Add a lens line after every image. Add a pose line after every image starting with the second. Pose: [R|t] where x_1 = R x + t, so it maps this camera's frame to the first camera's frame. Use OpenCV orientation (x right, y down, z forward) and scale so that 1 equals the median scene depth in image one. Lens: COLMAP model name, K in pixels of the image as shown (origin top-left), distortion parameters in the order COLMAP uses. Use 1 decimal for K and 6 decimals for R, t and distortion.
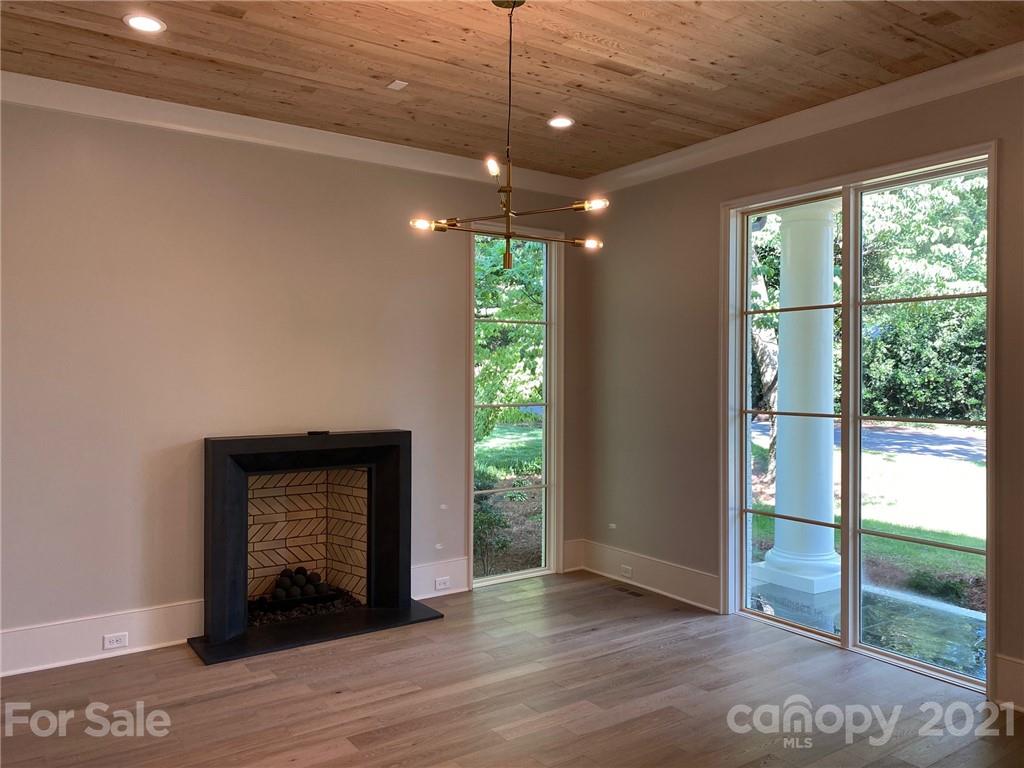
lens RADIAL K [[783.8, 0, 507.4], [0, 783.8, 377.7], [0, 0, 1]] dist [0.046915, -0.037420]
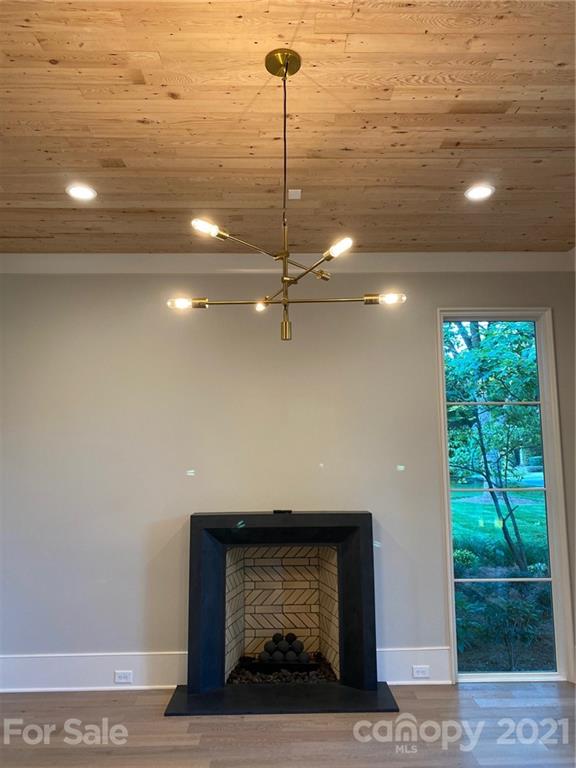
lens RADIAL K [[587.8, 0, 290.0], [0, 587.8, 390.3], [0, 0, 1]] dist [0.046915, -0.037420]
pose [[0.836272, -0.076147, -0.543001, 0.237030], [0.008336, 0.991961, -0.126269, 0.003857], [0.548251, 0.101069, 0.830184, 0.285178]]
